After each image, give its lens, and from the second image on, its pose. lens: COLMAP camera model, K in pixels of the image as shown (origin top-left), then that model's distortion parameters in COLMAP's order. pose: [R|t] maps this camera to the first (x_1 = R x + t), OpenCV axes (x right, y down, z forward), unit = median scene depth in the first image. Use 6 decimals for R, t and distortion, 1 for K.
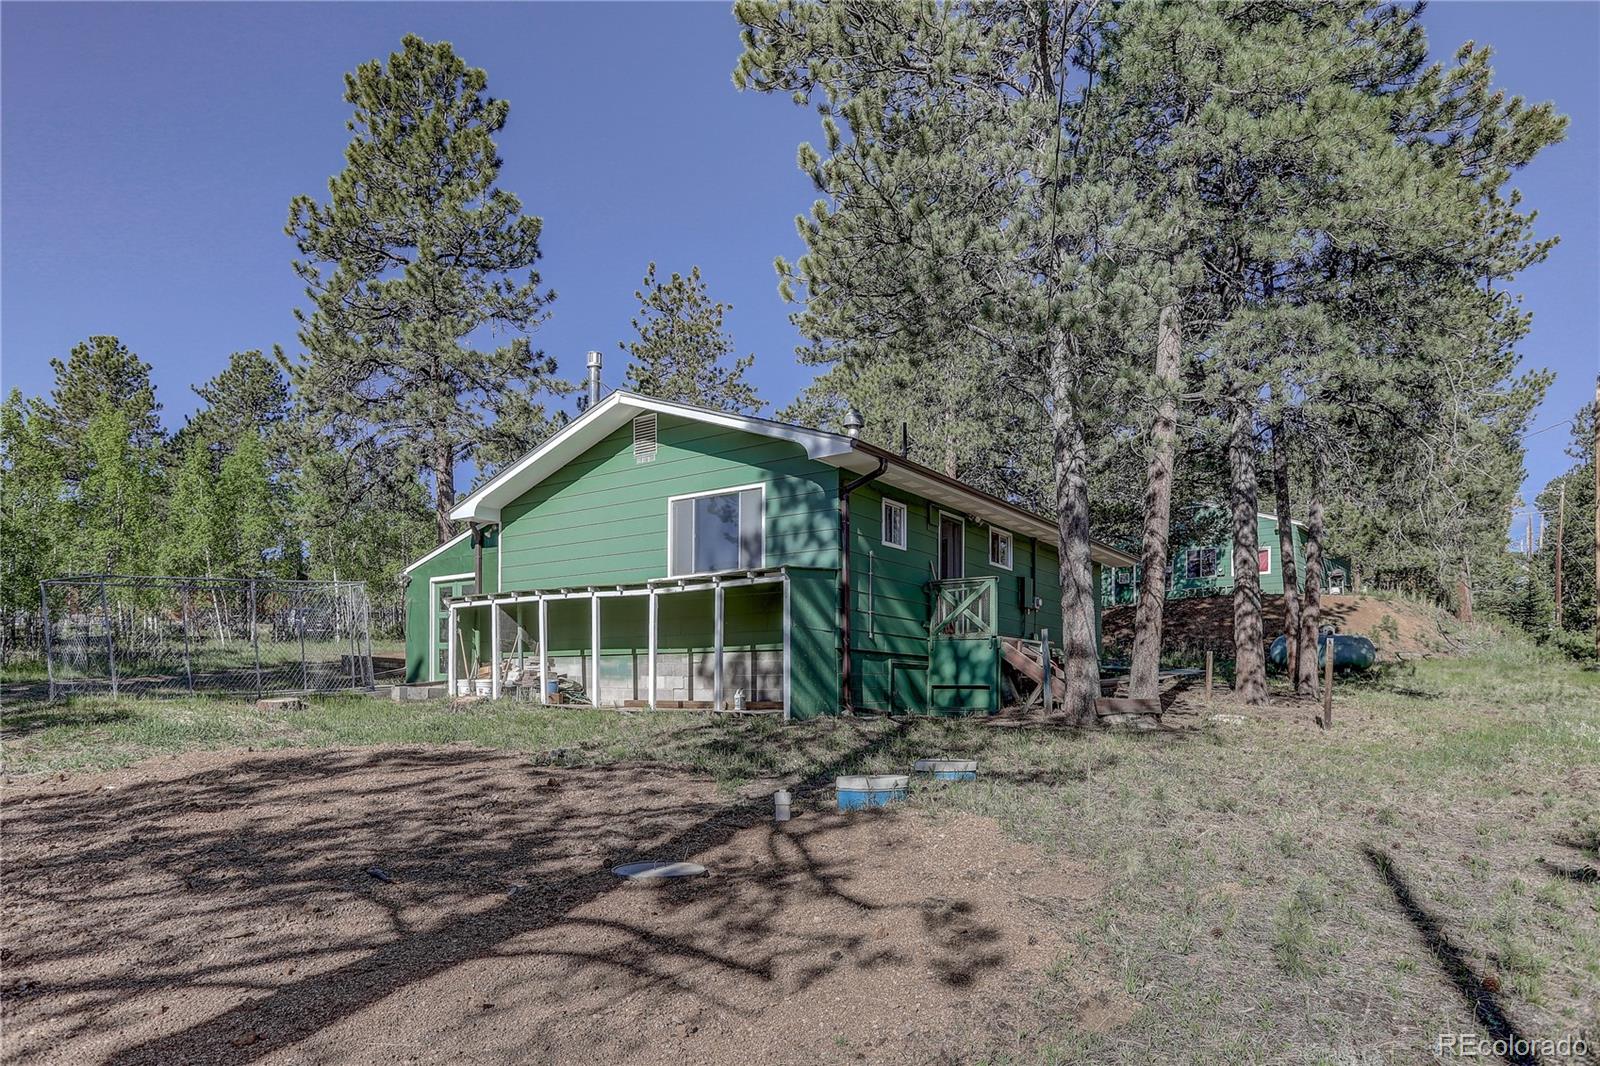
lens RADIAL K [[765.4, 0, 797.0], [0, 765.4, 525.8], [0, 0, 1]] dist [-0.048386, 0.018501]
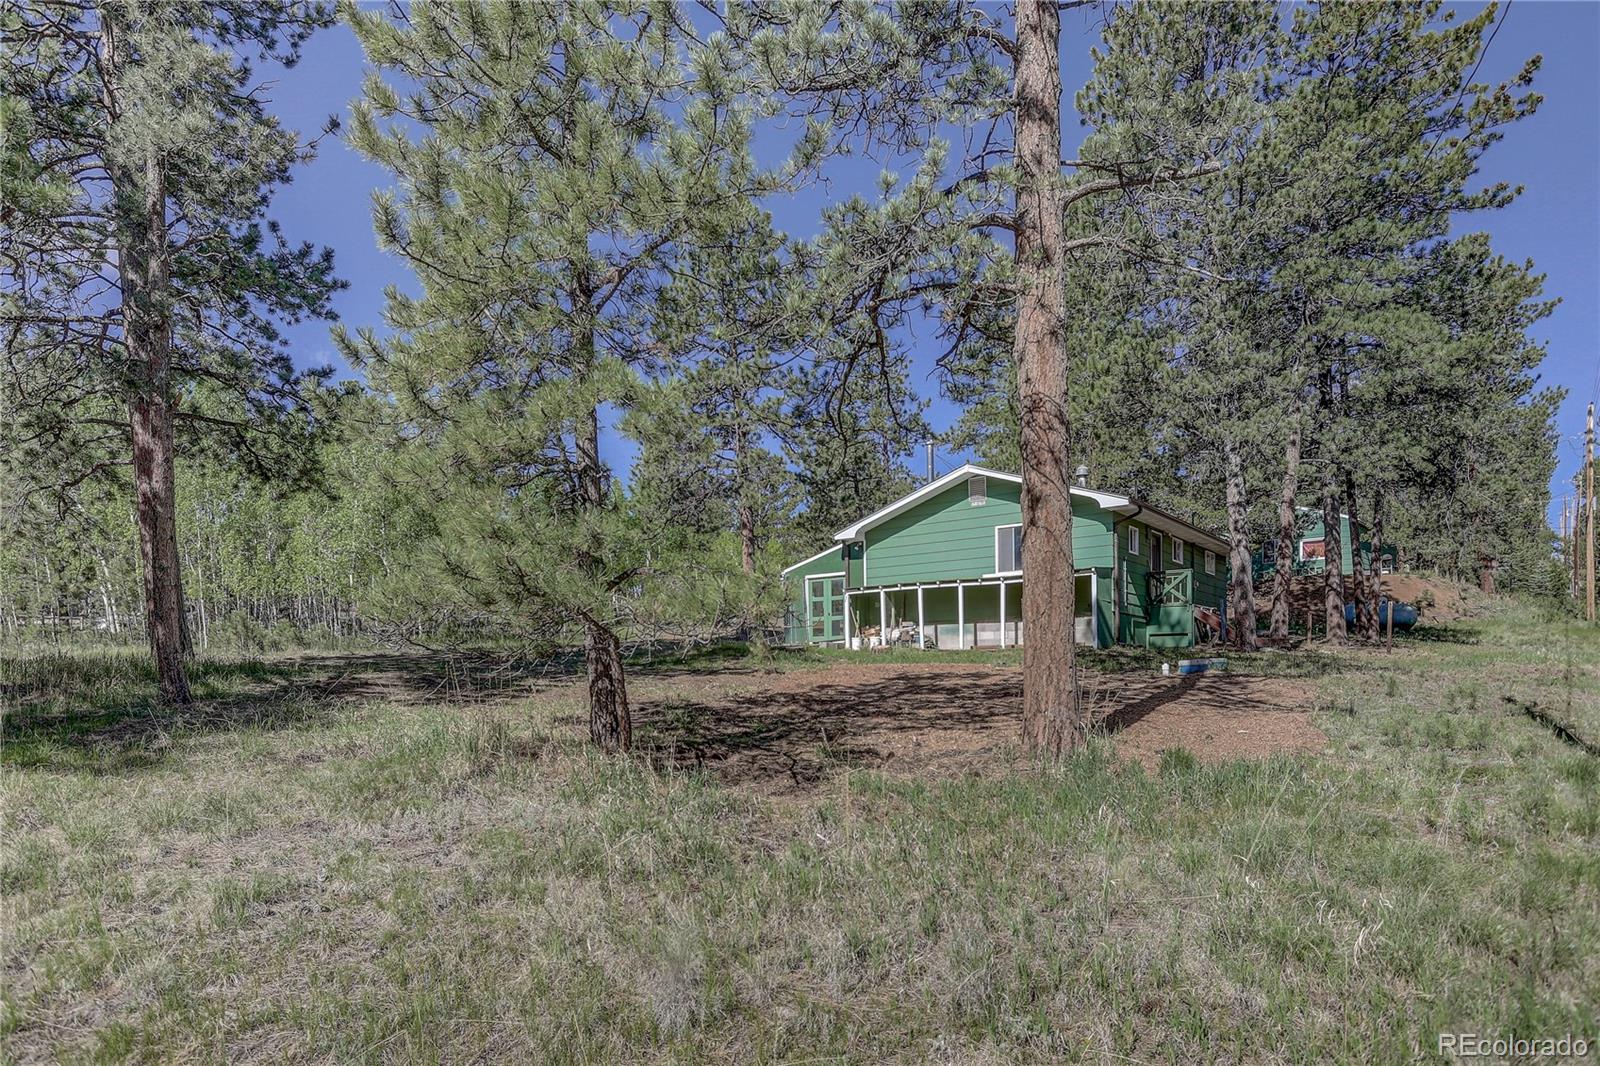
lens RADIAL K [[765.4, 0, 797.0], [0, 765.4, 525.8], [0, 0, 1]] dist [-0.048386, 0.018501]
pose [[0.999246, -0.018650, -0.034053, -0.501342], [0.019287, 0.999643, 0.018478, -0.071205], [0.033696, -0.019120, 0.999249, -0.642018]]
